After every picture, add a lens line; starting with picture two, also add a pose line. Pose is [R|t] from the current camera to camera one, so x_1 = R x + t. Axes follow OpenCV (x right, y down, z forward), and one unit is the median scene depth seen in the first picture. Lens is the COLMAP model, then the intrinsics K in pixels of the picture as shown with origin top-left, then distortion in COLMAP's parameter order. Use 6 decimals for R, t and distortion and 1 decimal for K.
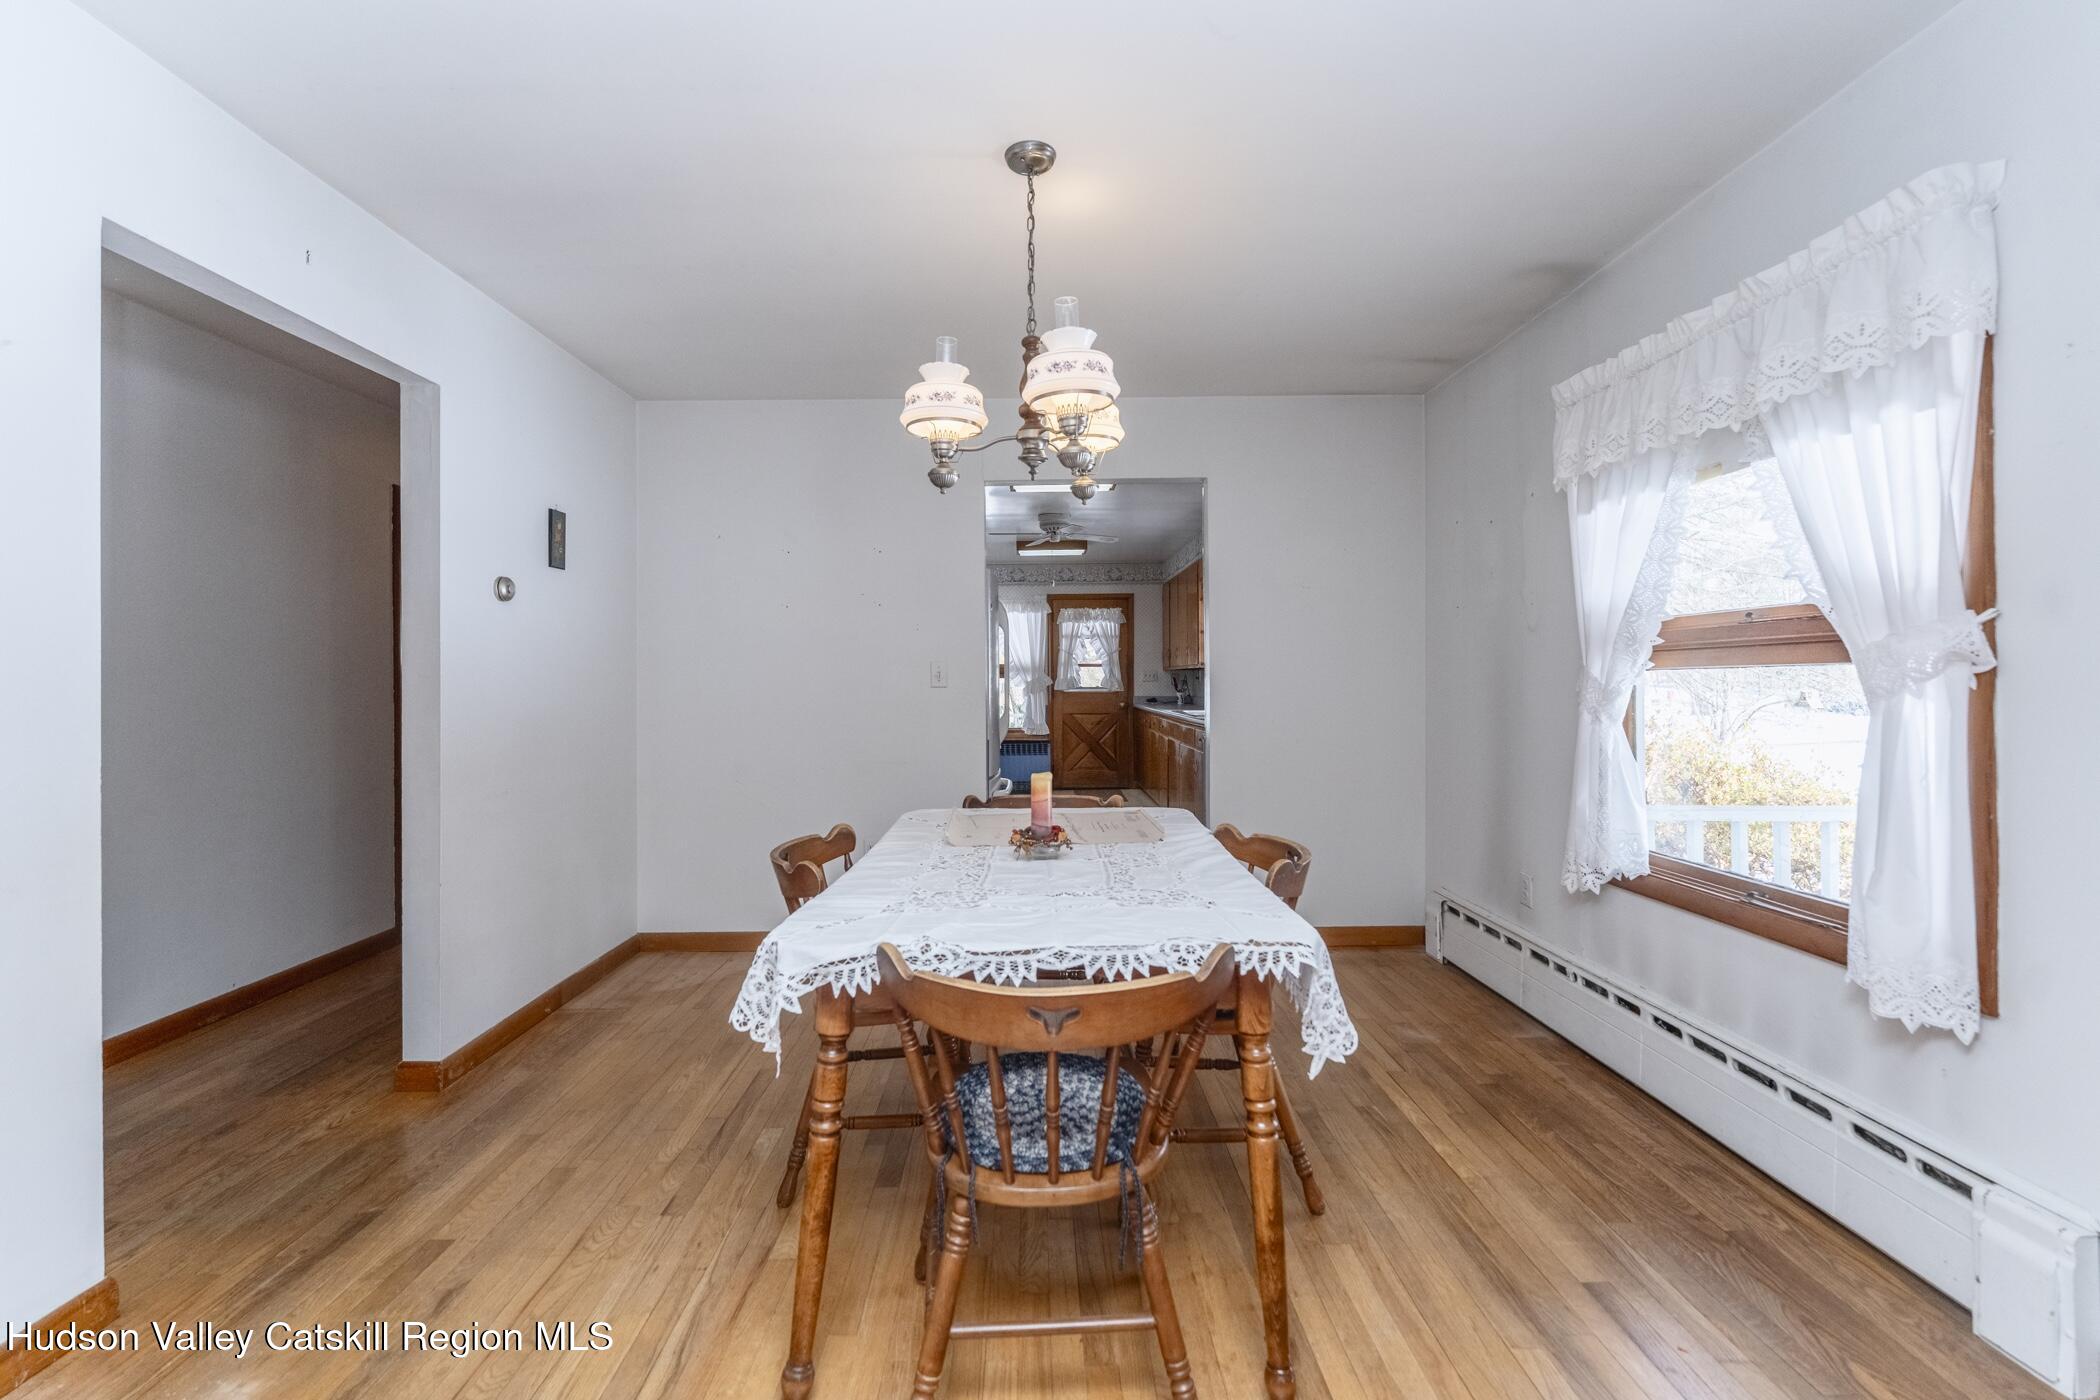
lens RADIAL K [[878.8, 0, 1040.0], [0, 878.8, 681.1], [0, 0, 1]] dist [0.000586, 0.000022]
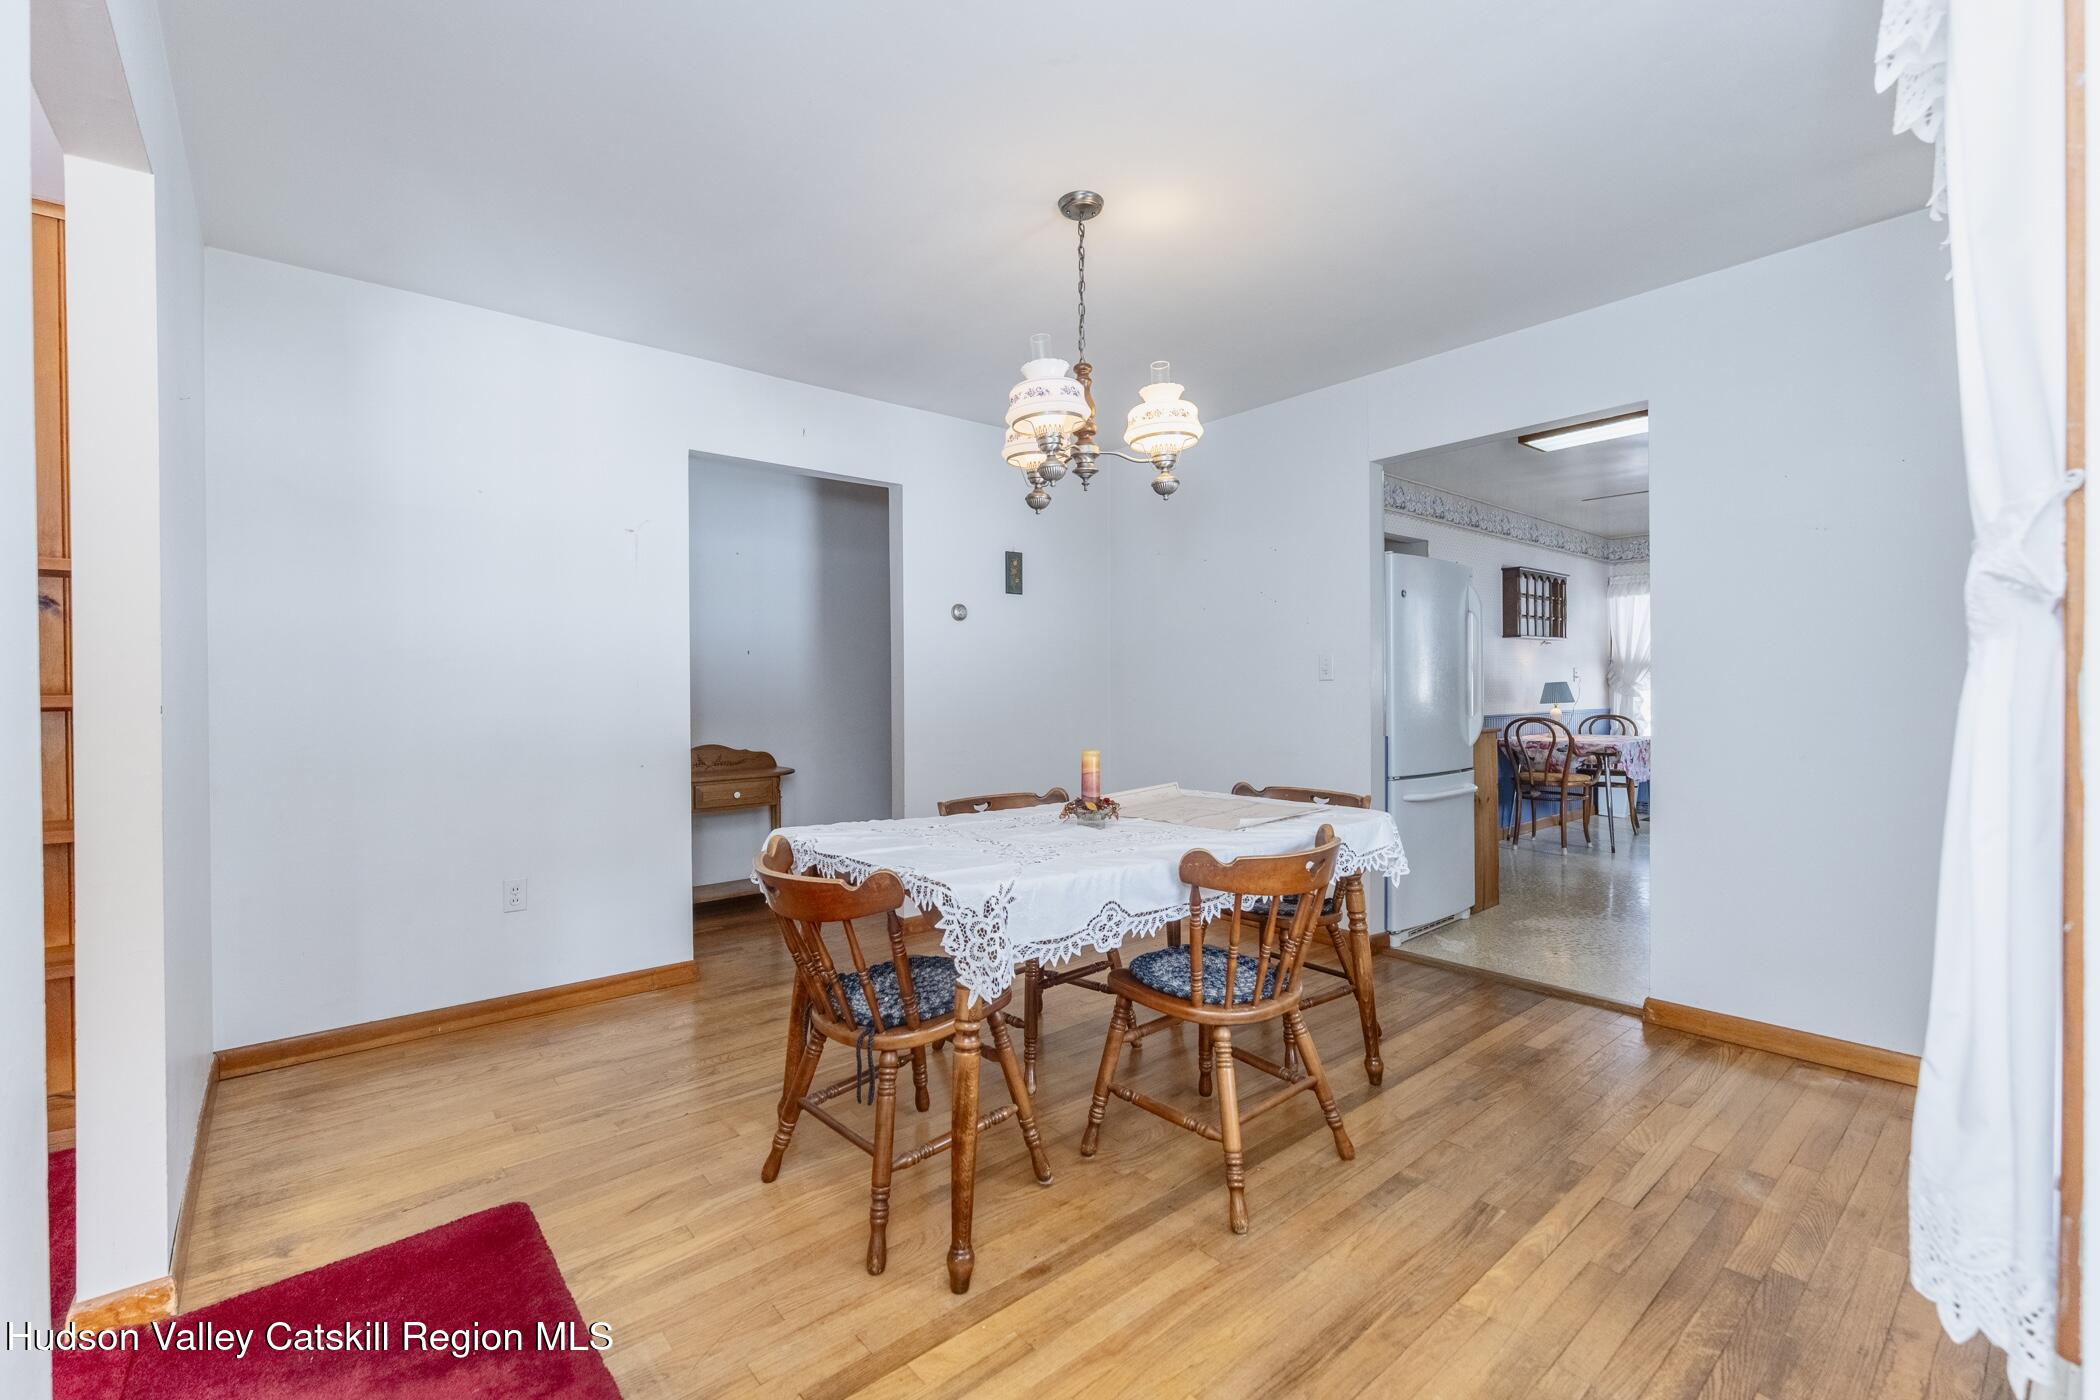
lens RADIAL K [[878.8, 0, 1037.2], [0, 878.8, 692.2], [0, 0, 1]] dist [0.000586, 0.000022]
pose [[0.642422, 0.003904, -0.766341, 0.174525], [0.003362, 0.999963, 0.007913, 0.004795], [0.766344, -0.007660, 0.642385, 0.048025]]
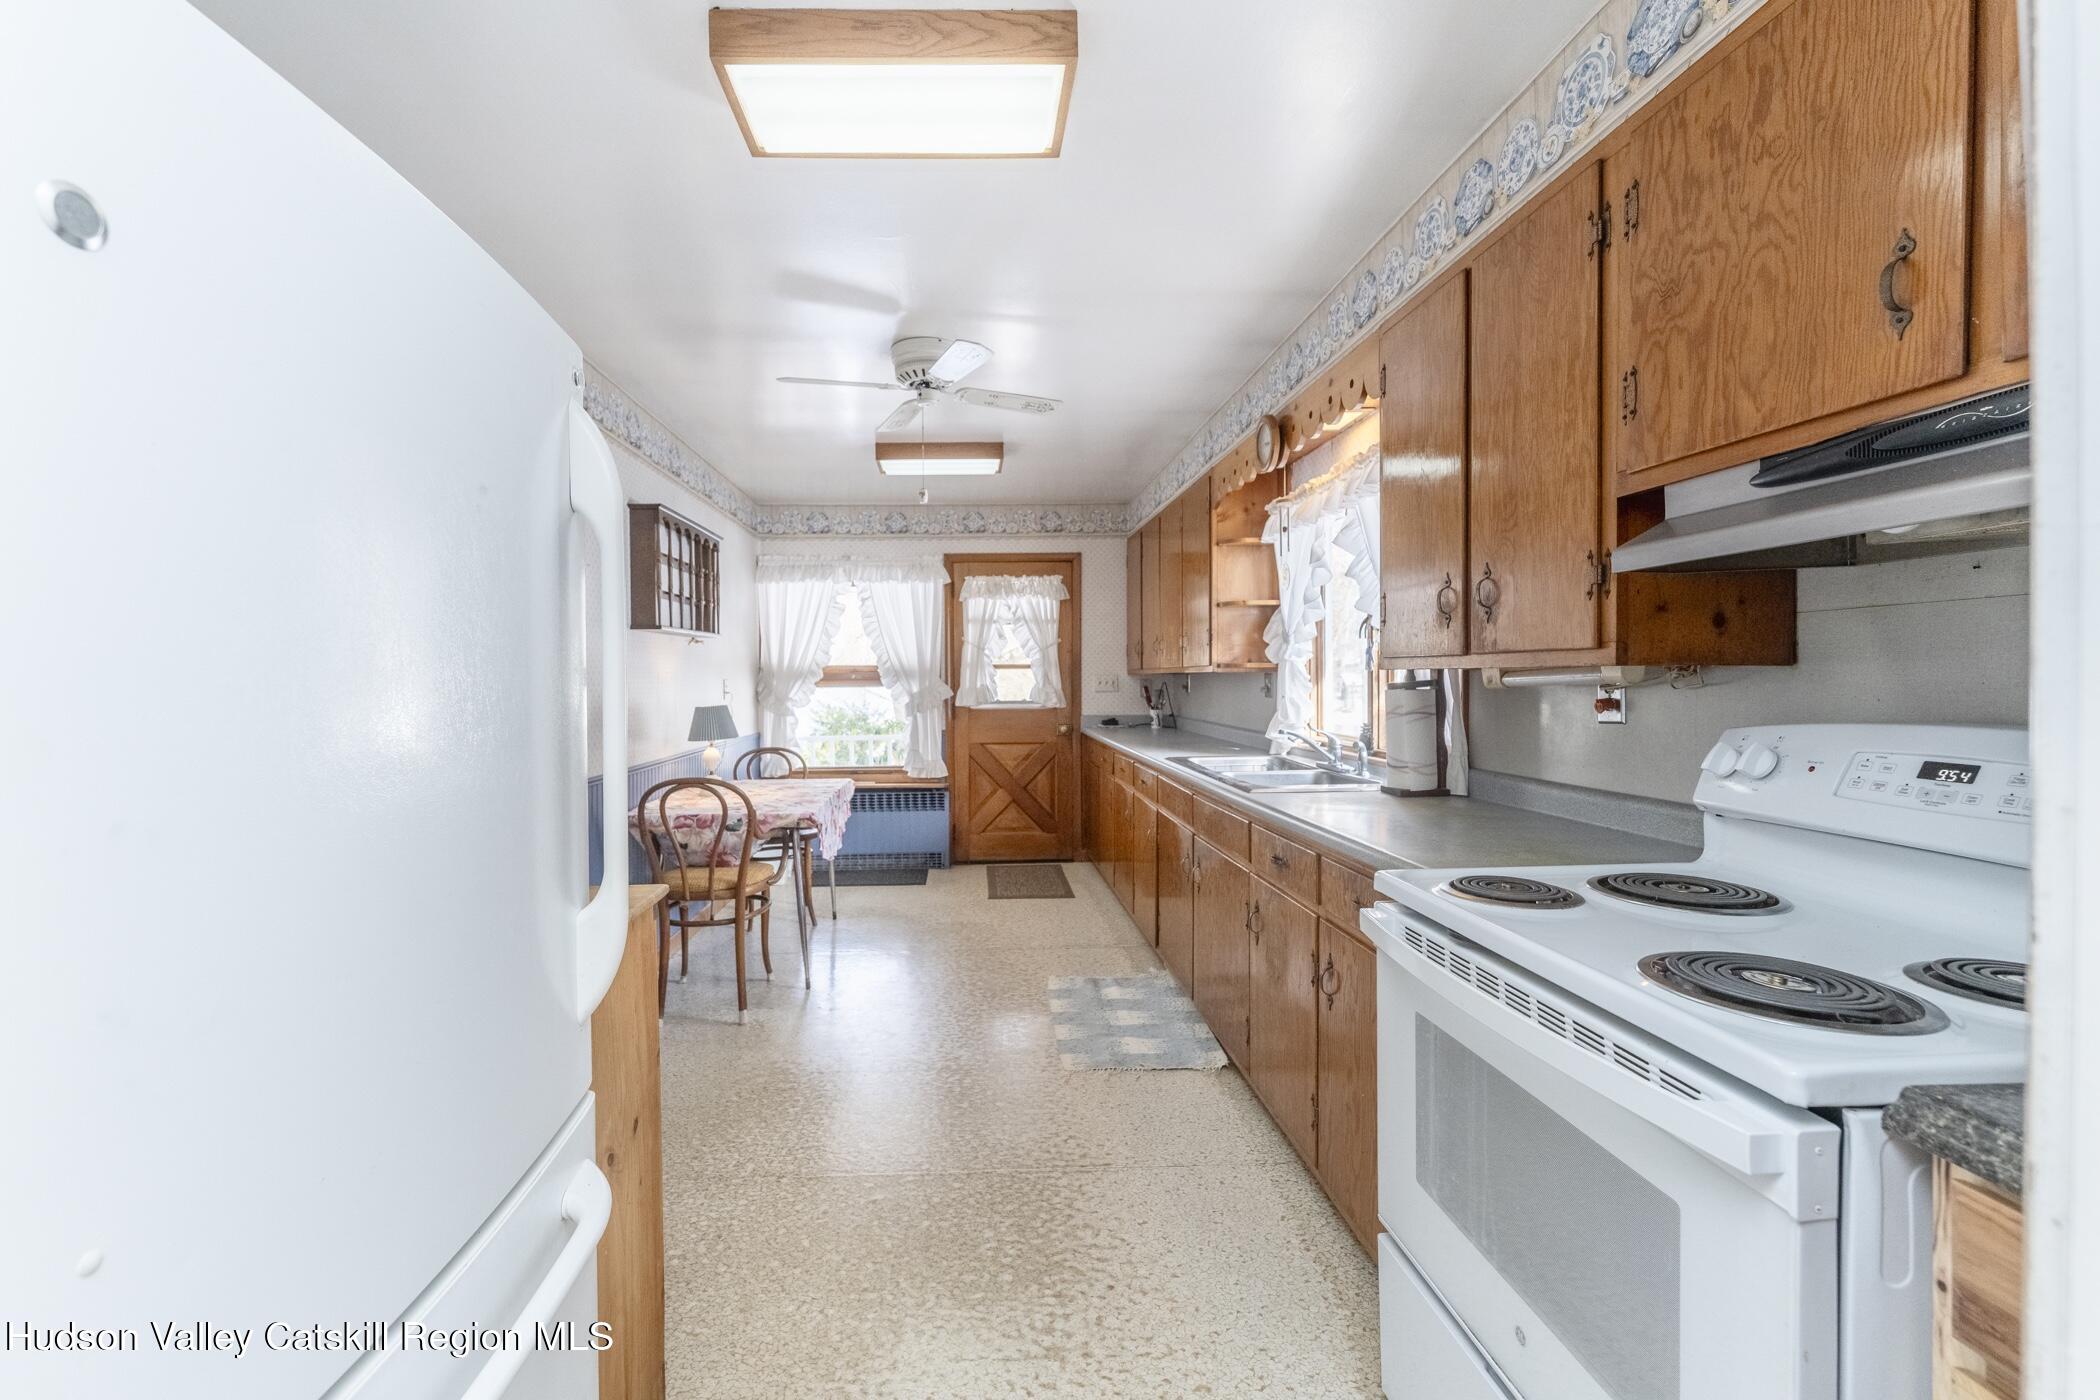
lens RADIAL K [[878.8, 0, 1044.8], [0, 878.8, 689.7], [0, 0, 1]] dist [0.000586, 0.000022]
pose [[0.996702, -0.003069, 0.081095, 0.029237], [0.002162, 0.999934, 0.011271, -0.008554], [-0.081125, -0.011058, 0.996643, 0.374041]]
